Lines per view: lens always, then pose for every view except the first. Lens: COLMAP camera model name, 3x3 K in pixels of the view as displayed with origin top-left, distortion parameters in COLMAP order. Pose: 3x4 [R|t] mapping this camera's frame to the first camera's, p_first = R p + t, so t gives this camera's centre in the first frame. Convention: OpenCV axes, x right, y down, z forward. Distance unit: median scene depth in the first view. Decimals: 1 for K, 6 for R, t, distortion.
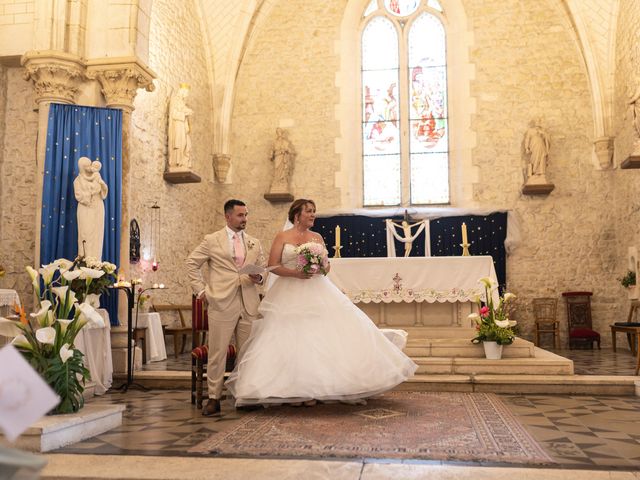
lens RADIAL K [[730.3, 0, 320.0], [0, 730.3, 240.0], [0, 0, 1]] dist [-0.007526, 0.021039]
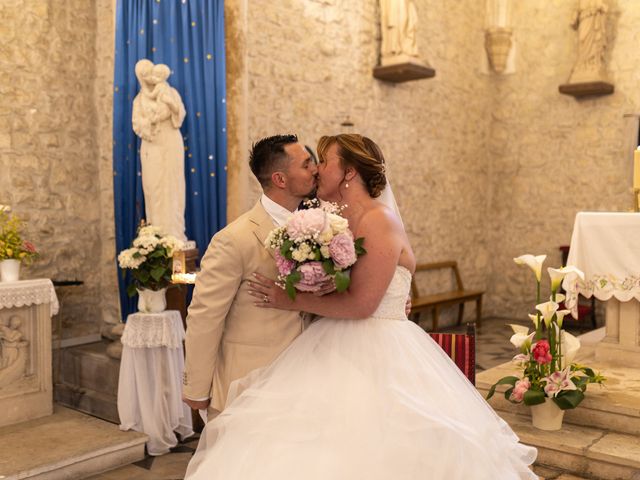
lens RADIAL K [[730.3, 0, 320.0], [0, 730.3, 240.0], [0, 0, 1]] dist [-0.007526, 0.021039]
pose [[0.852211, 0.031237, -0.522265, 0.083676], [0.046672, 0.989698, 0.135352, -0.028138], [0.521113, -0.139723, 0.841973, 0.375588]]
